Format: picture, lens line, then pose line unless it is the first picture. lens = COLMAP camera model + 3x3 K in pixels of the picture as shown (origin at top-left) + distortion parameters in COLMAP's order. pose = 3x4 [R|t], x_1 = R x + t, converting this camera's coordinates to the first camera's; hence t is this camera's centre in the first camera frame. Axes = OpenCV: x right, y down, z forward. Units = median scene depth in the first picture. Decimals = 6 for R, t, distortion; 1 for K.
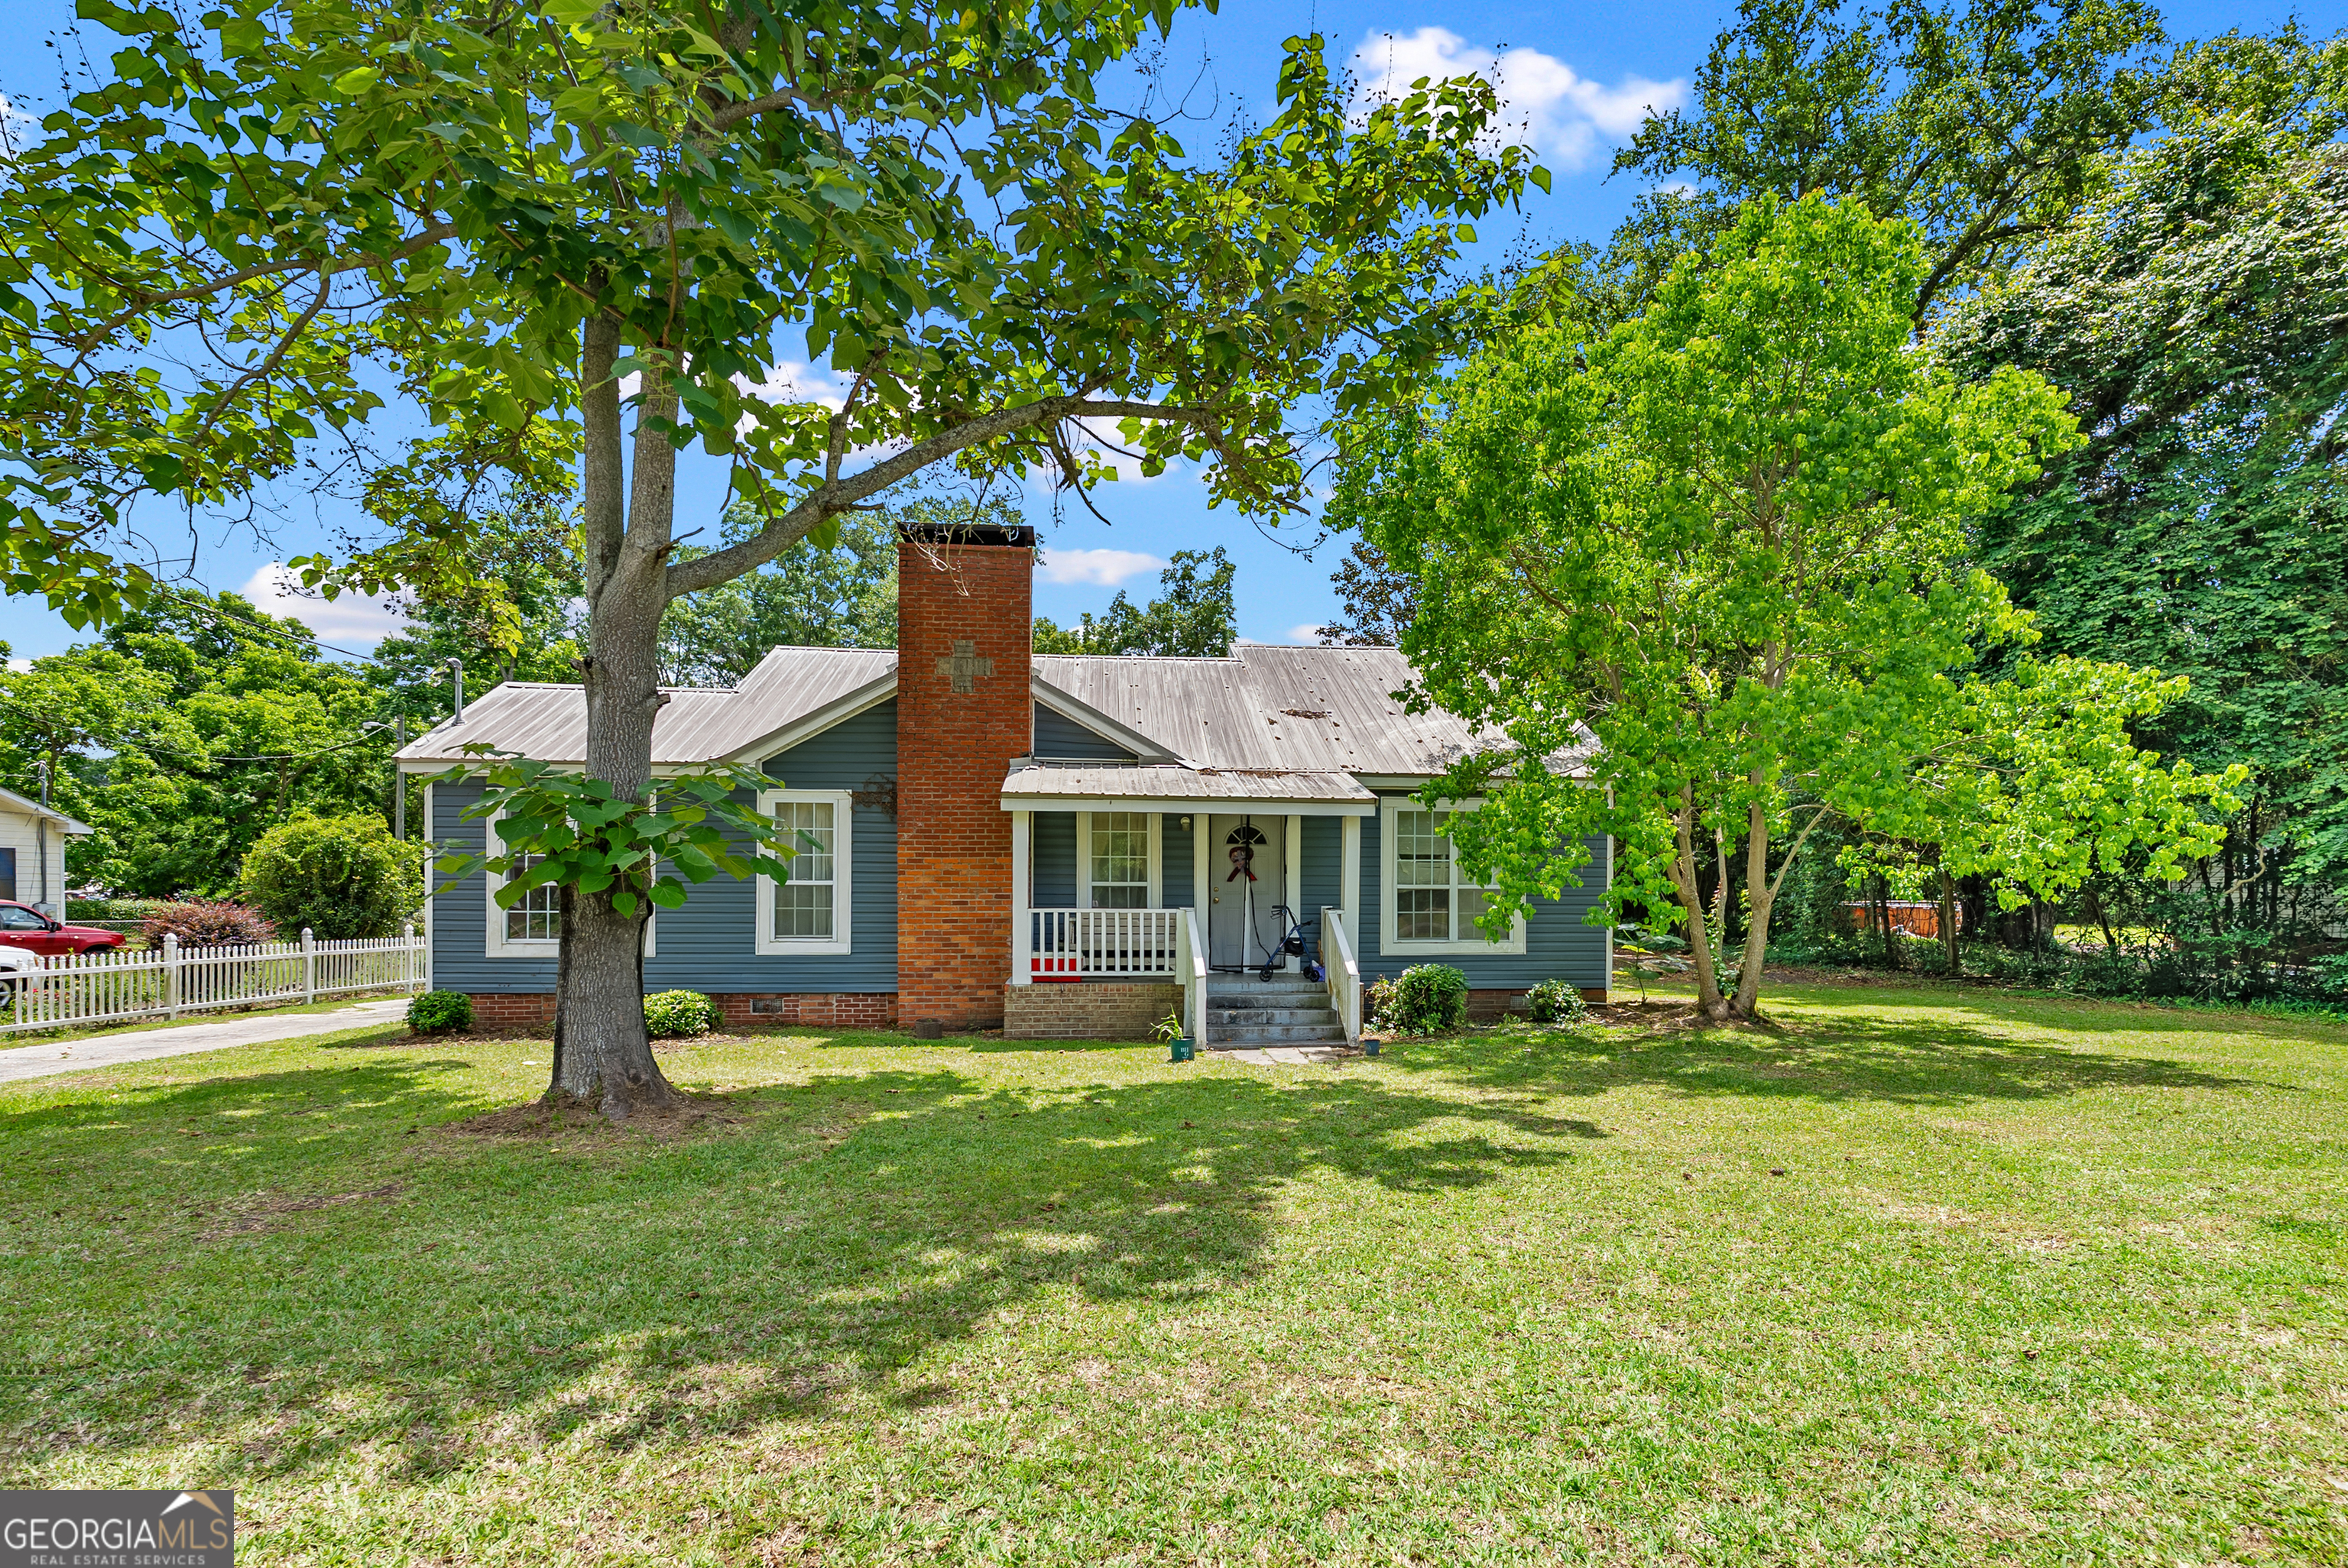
lens RADIAL K [[1121.1, 0, 1423.0], [0, 1121.1, 896.3], [0, 0, 1]] dist [-0.002216, -0.000180]
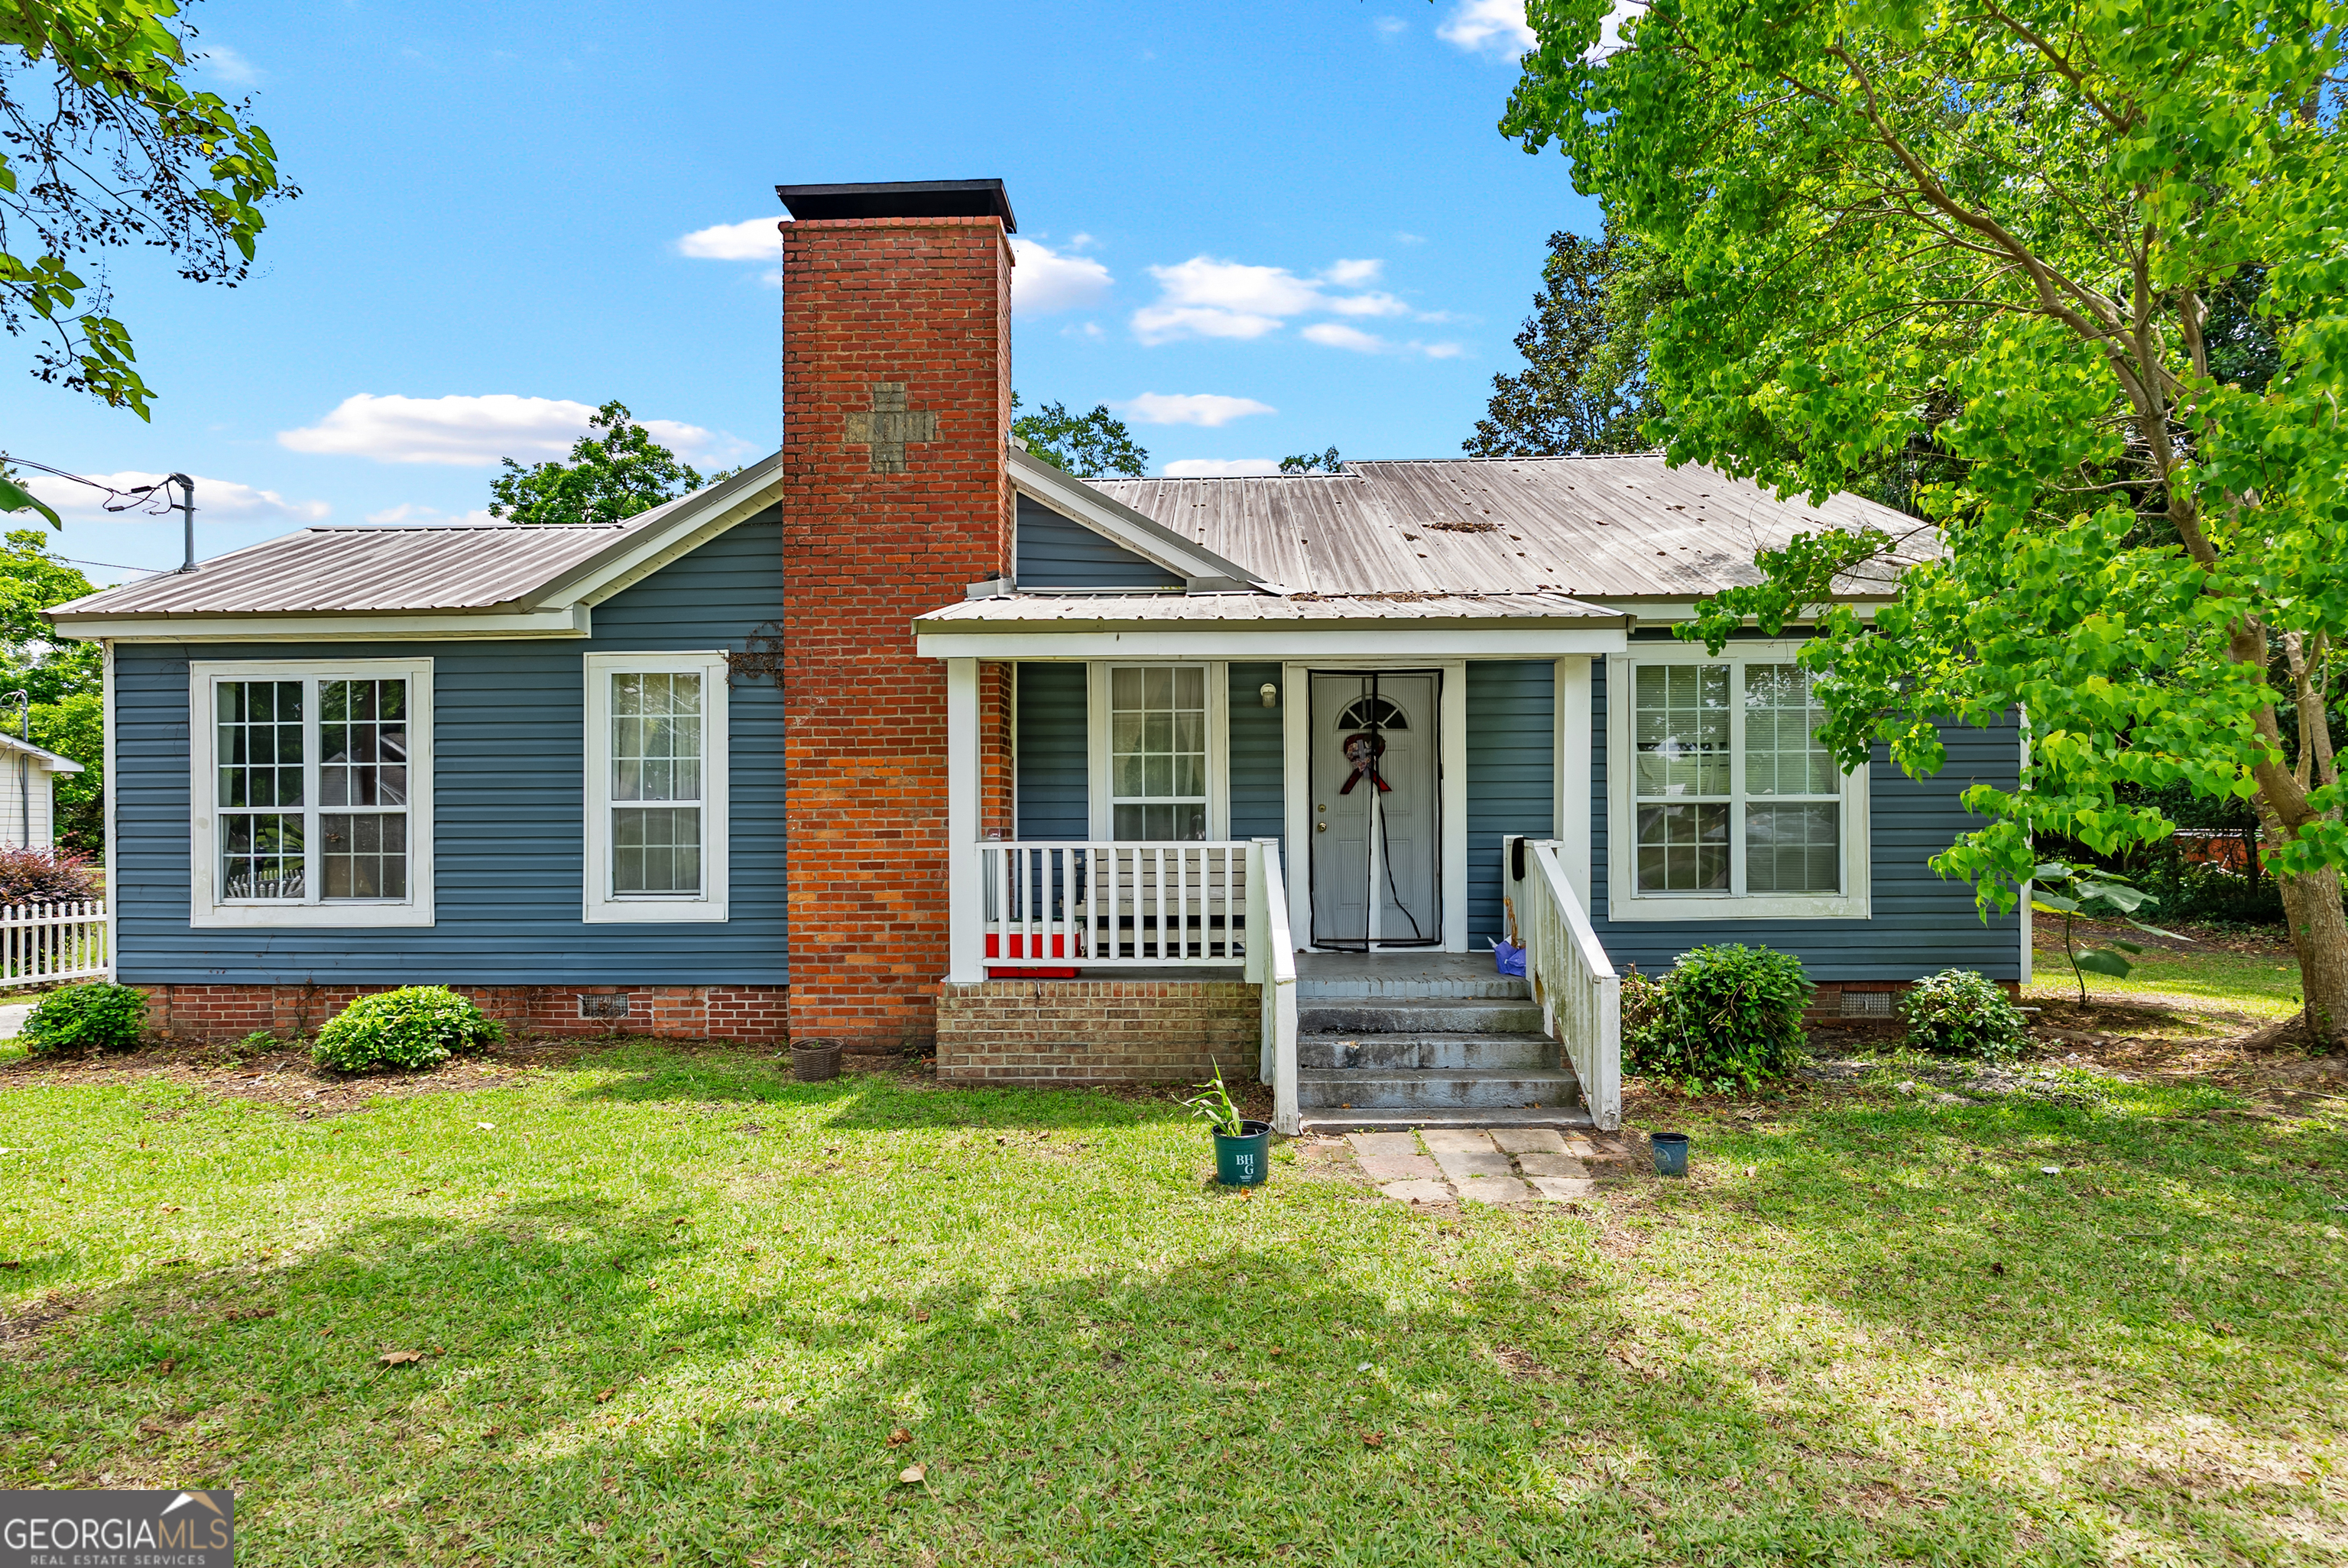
lens RADIAL K [[1091.0, 0, 1347.6], [0, 1091.0, 832.8], [0, 0, 1]] dist [0.017149, -0.000345]
pose [[0.985475, -0.010964, -0.169466, -0.081093], [0.010324, 0.999936, -0.004653, 0.010164], [0.169506, 0.002835, 0.985525, 0.476707]]
